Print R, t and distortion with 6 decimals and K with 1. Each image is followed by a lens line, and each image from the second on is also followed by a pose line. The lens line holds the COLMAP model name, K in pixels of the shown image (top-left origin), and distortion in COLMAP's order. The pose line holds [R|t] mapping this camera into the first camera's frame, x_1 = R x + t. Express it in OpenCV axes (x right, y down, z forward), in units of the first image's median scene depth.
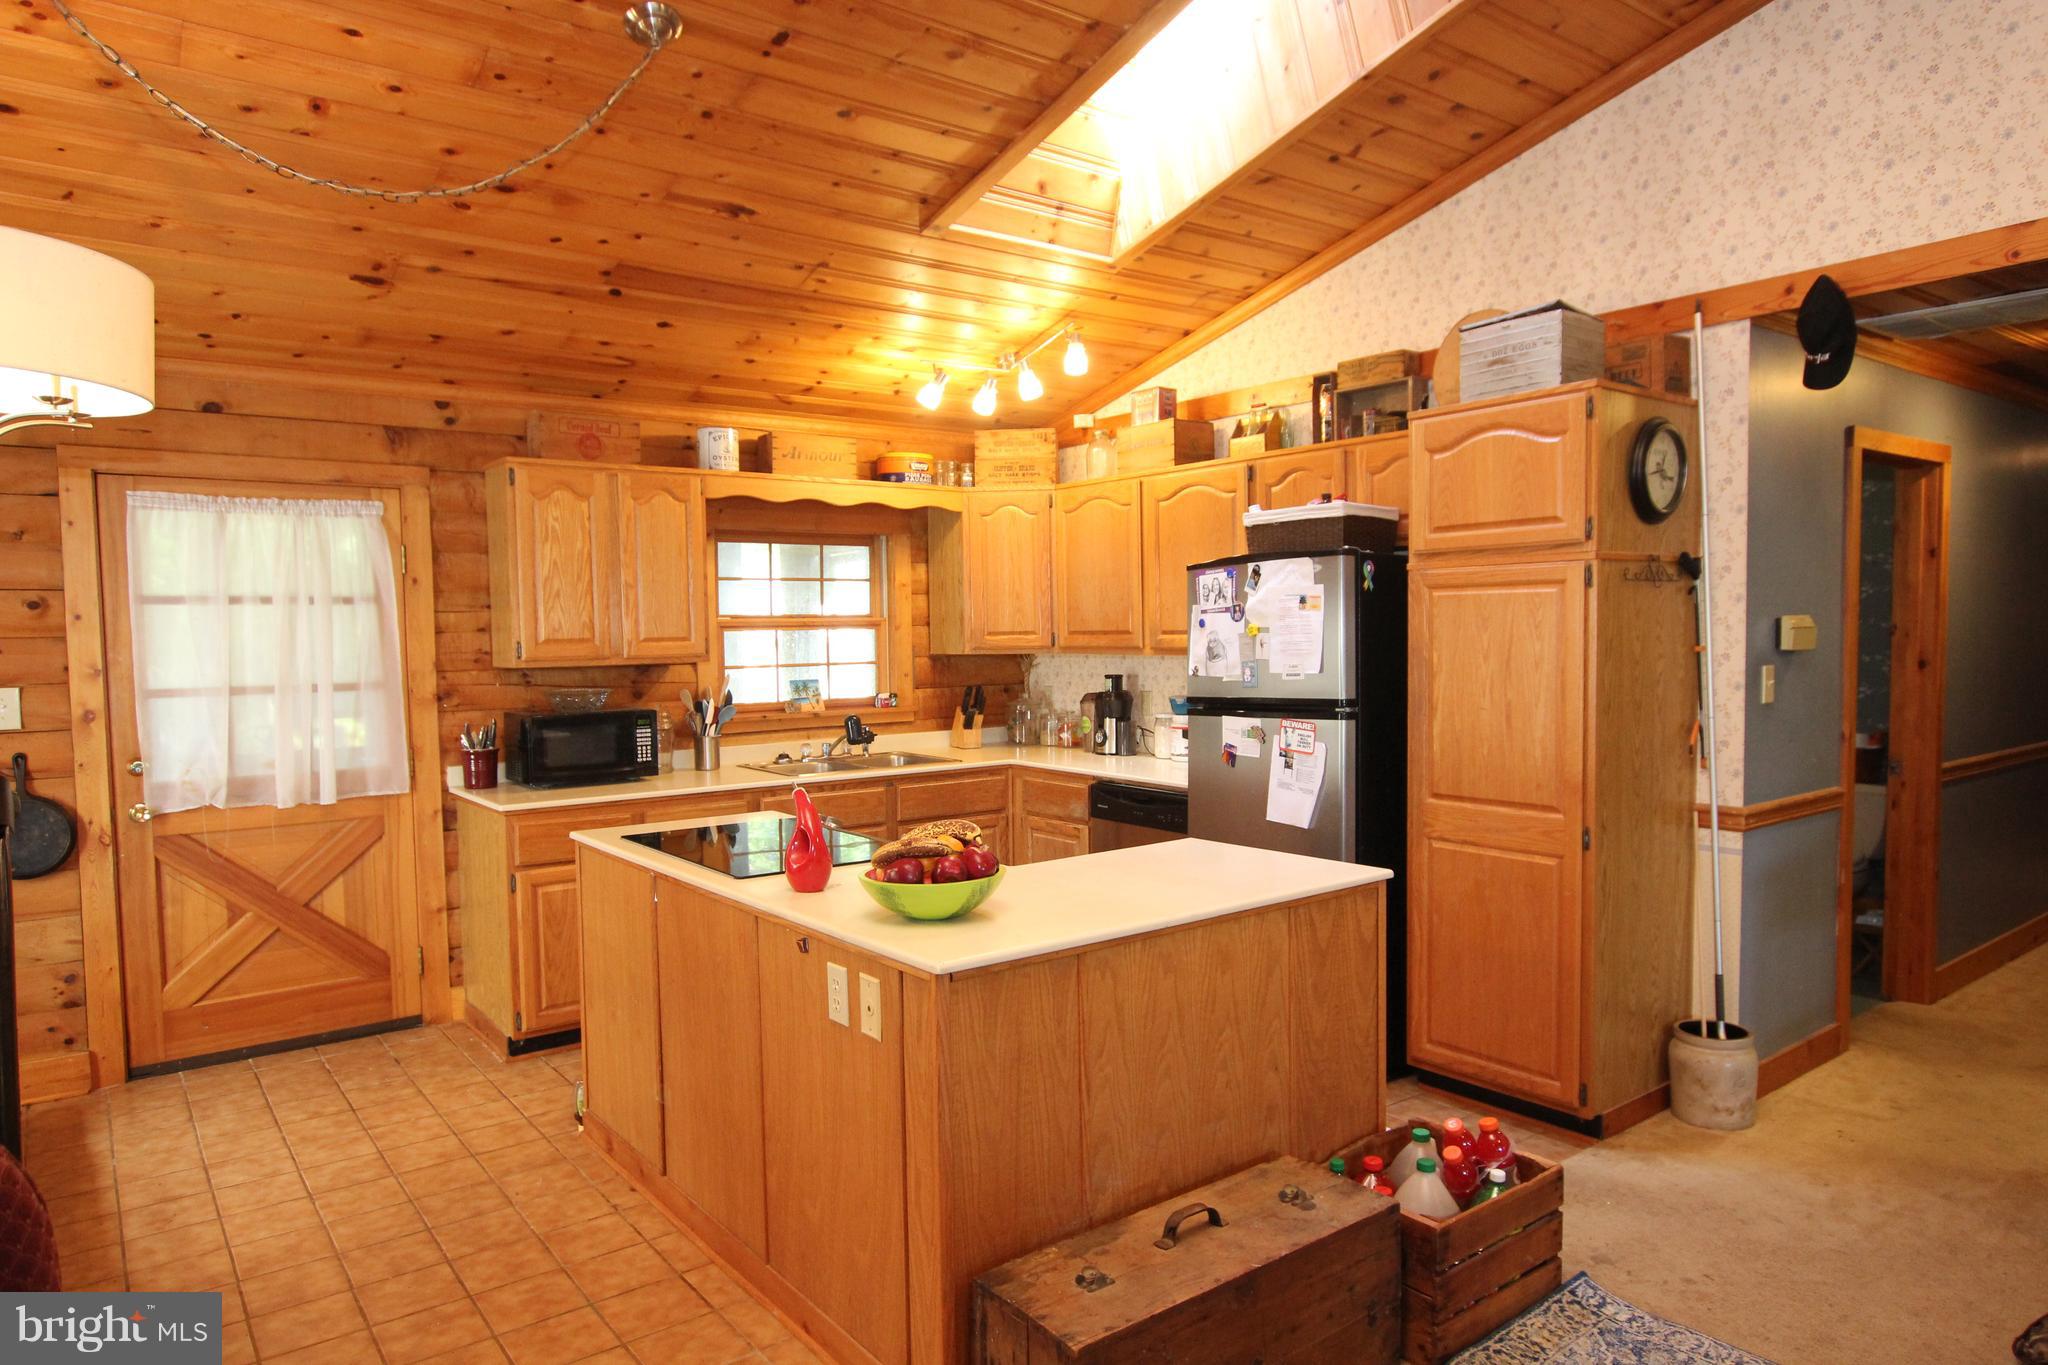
lens RADIAL K [[1269.1, 0, 1024.0], [0, 1269.1, 682.5], [0, 0, 1]] dist [-0.004818, 0.001994]
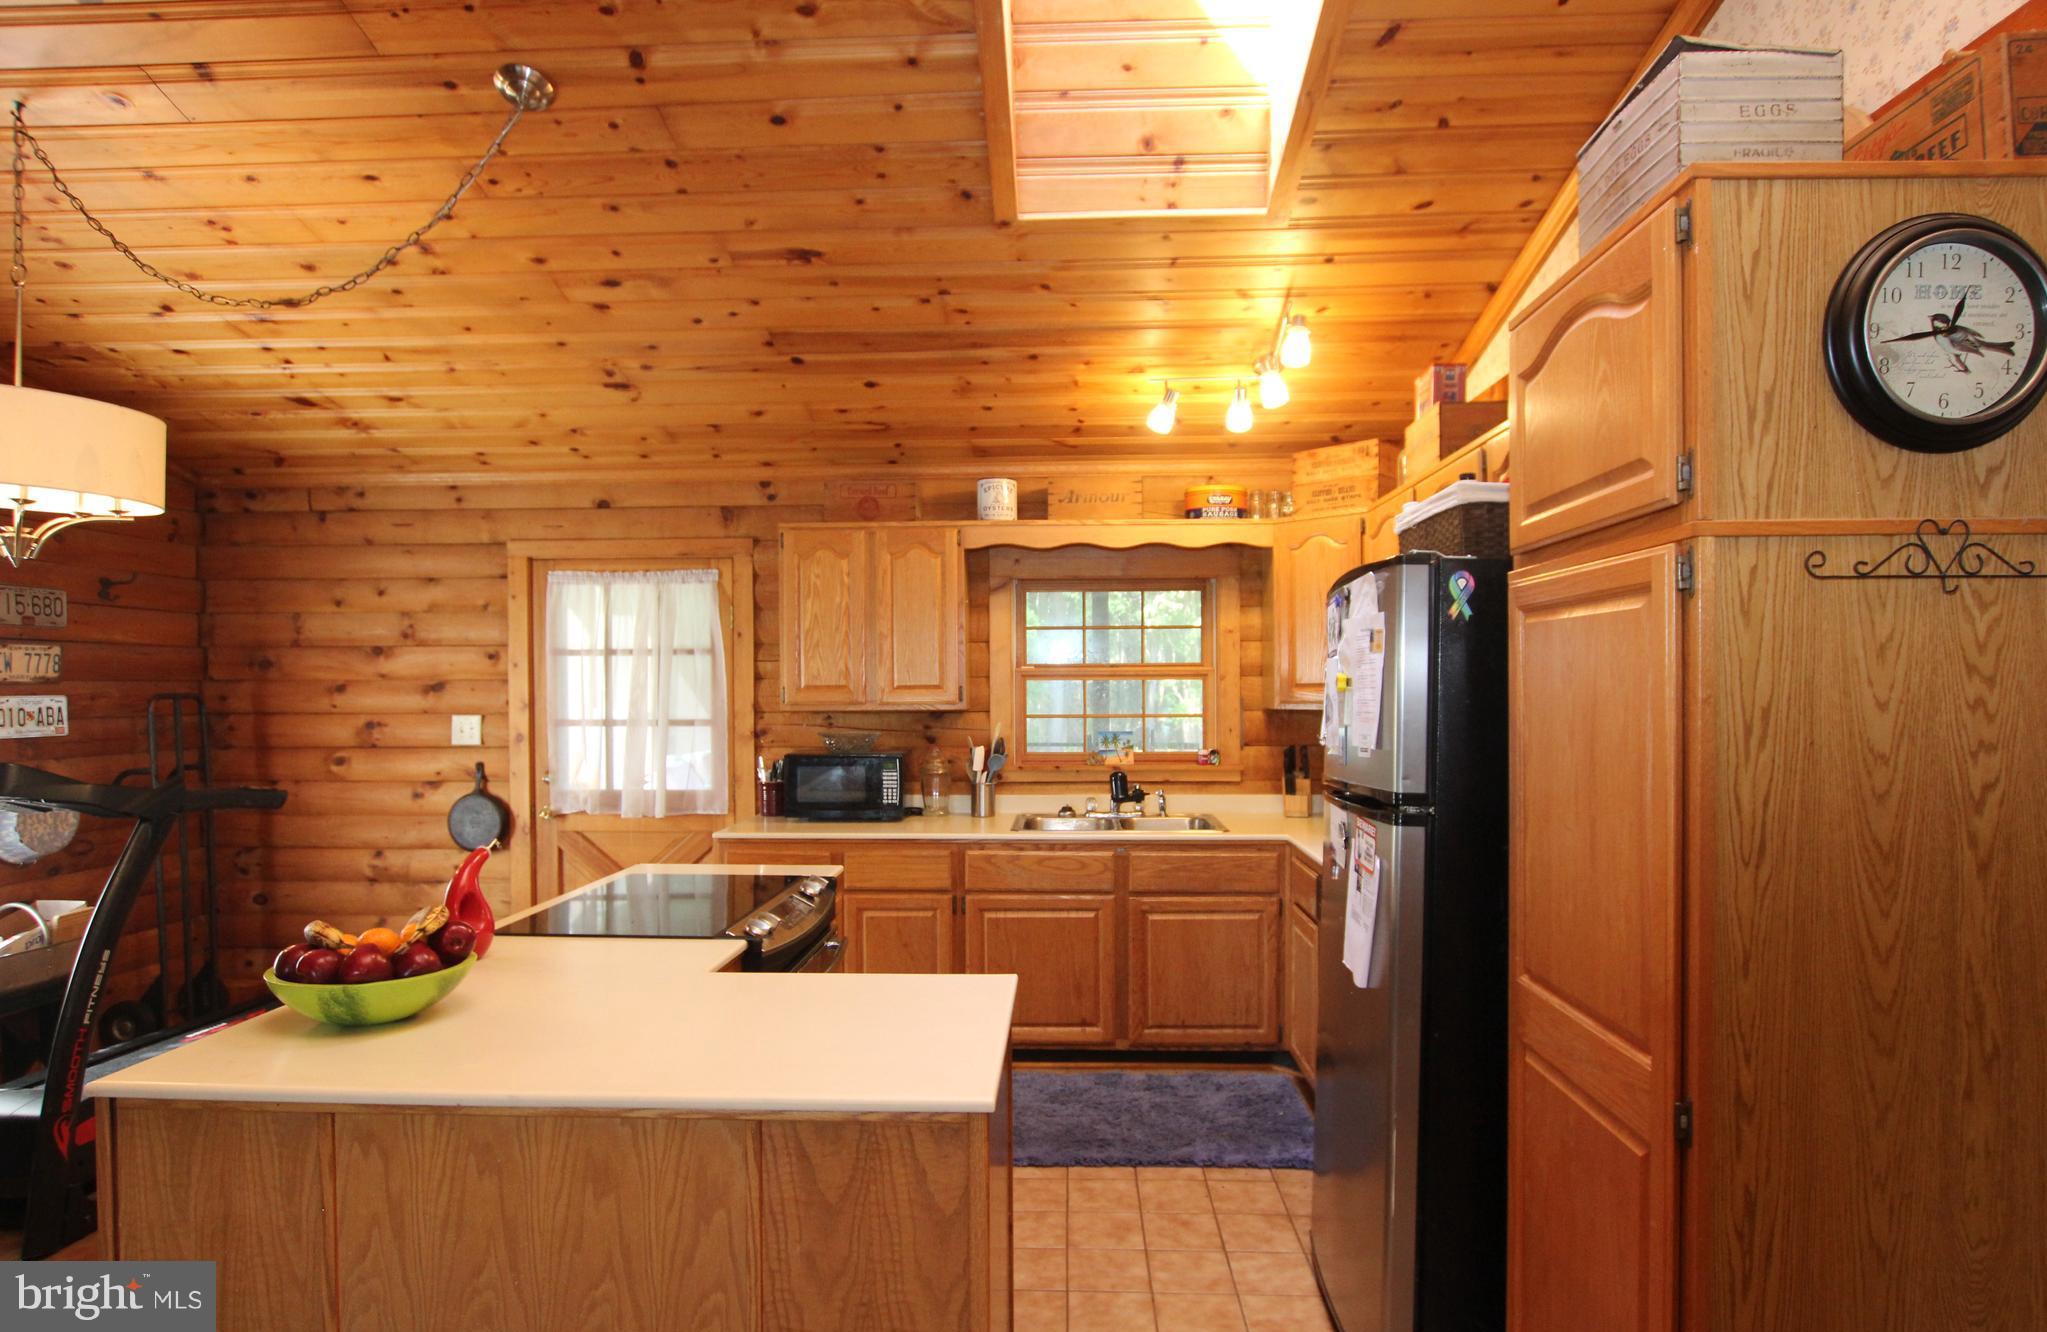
lens RADIAL K [[1101.9, 0, 1025.1], [0, 1101.9, 691.4], [0, 0, 1]] dist [-0.034181, 0.016476]
pose [[0.770397, 0.013745, -0.637416, 0.377623], [-0.034447, 0.999205, -0.020087, -0.016229], [0.636633, 0.037432, 0.770258, 0.381625]]
